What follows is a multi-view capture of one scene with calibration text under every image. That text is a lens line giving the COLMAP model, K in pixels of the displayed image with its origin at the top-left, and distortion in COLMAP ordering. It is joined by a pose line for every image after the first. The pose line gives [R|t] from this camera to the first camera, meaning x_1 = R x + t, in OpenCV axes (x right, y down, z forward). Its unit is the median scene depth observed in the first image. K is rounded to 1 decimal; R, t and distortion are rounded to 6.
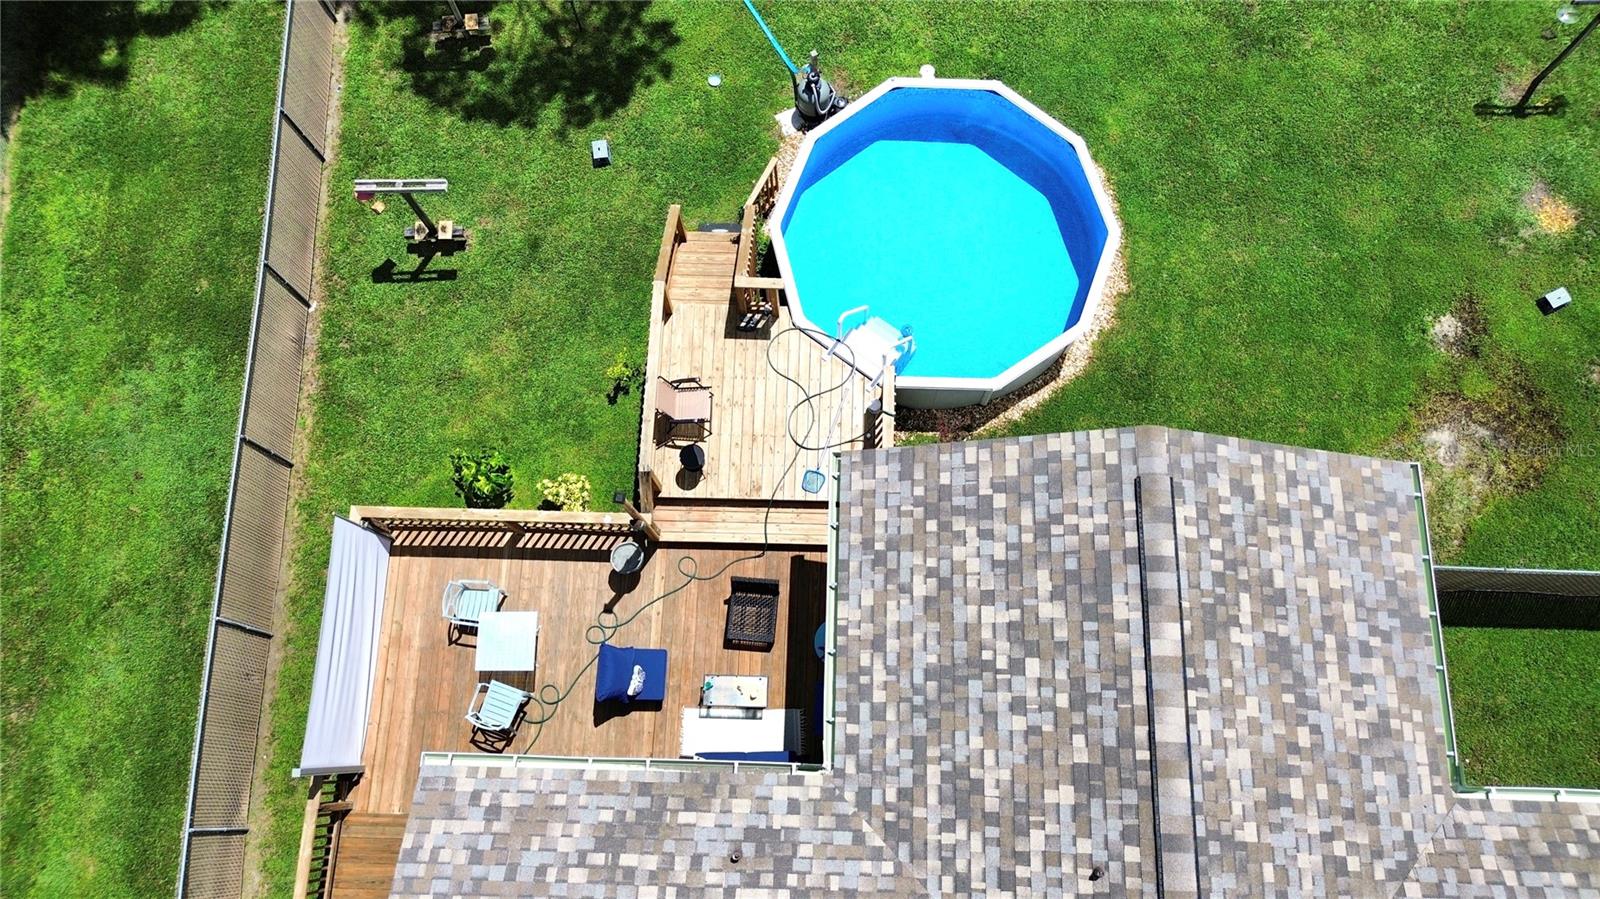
lens RADIAL K [[1121.4, 0, 793.0], [0, 1121.4, 442.5], [0, 0, 1]] dist [0.054501, -0.012821]
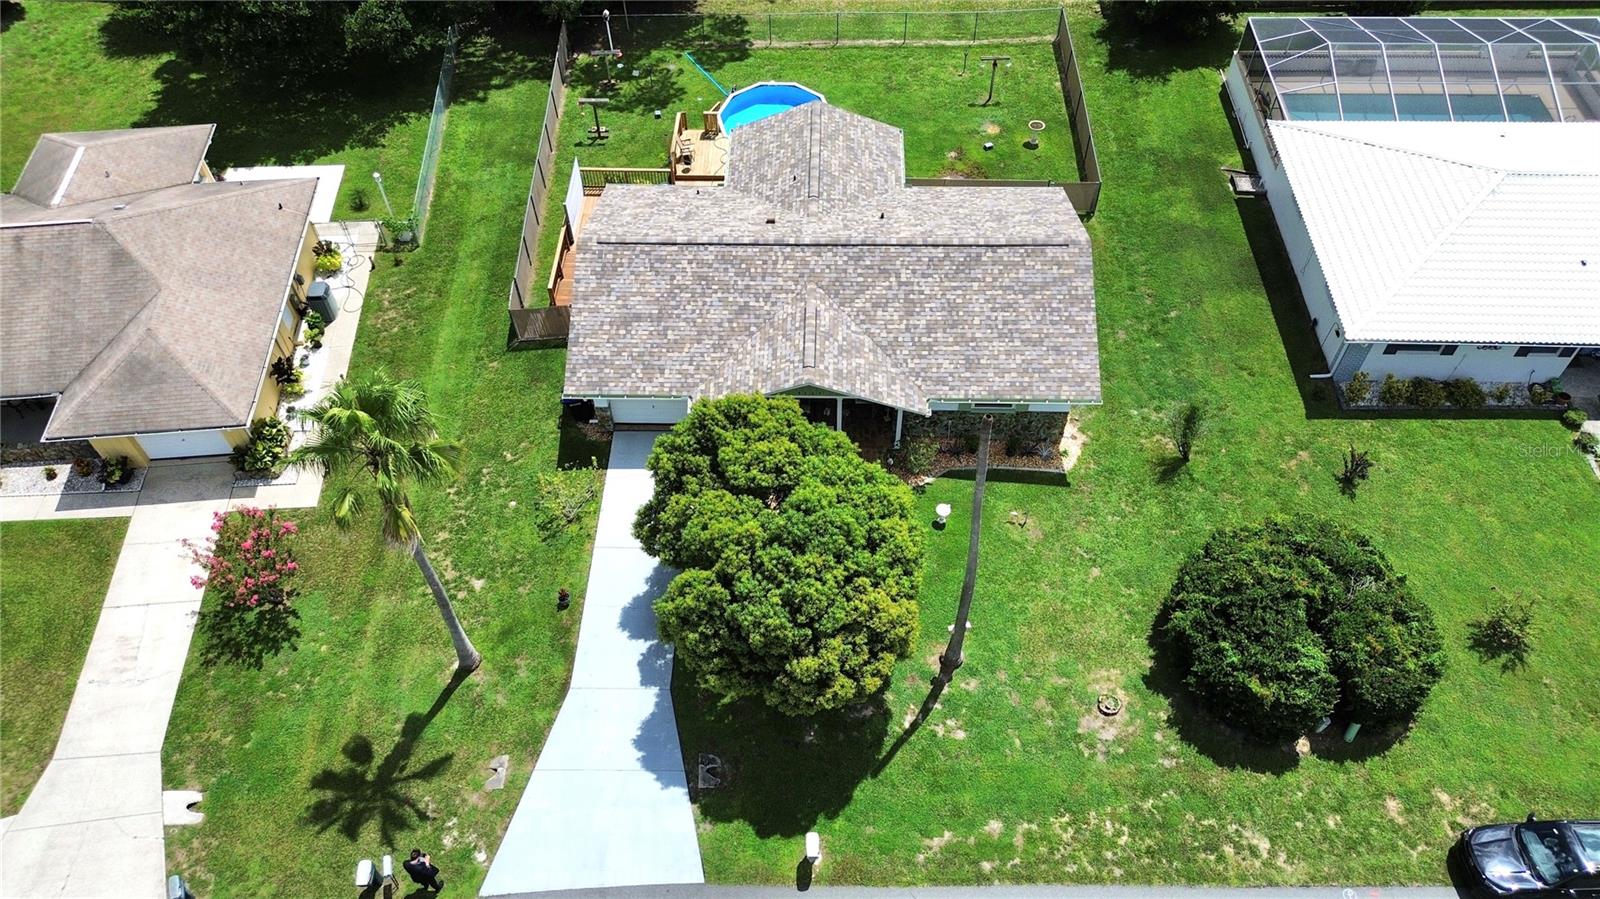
lens RADIAL K [[1121.4, 0, 798.4], [0, 1121.4, 442.9], [0, 0, 1]] dist [0.054501, -0.012821]
pose [[0.999912, 0.001906, 0.013146, 0.211753], [0.003486, 0.917315, -0.398148, 2.393664], [-0.012818, 0.398158, 0.917227, -1.849425]]
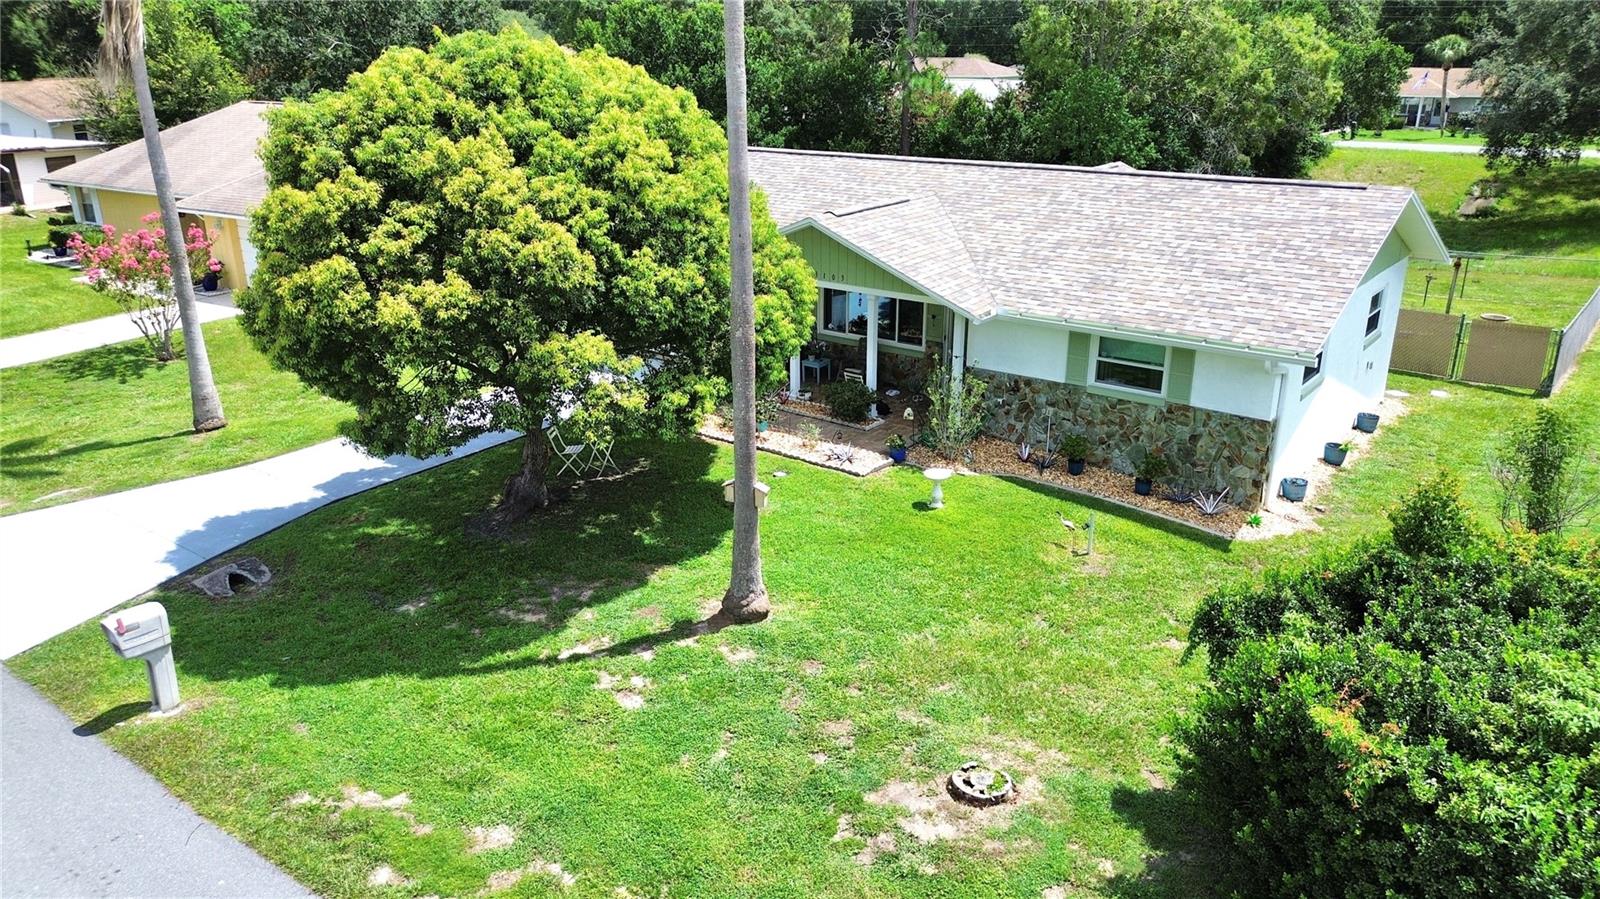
lens RADIAL K [[1121.4, 0, 799.1], [0, 1121.4, 451.8], [0, 0, 1]] dist [0.054501, -0.012821]
pose [[0.809204, 0.215445, -0.546601, 1.332745], [-0.568732, 0.520679, -0.636739, 2.468816], [0.147421, 0.826122, 0.543866, 0.039069]]
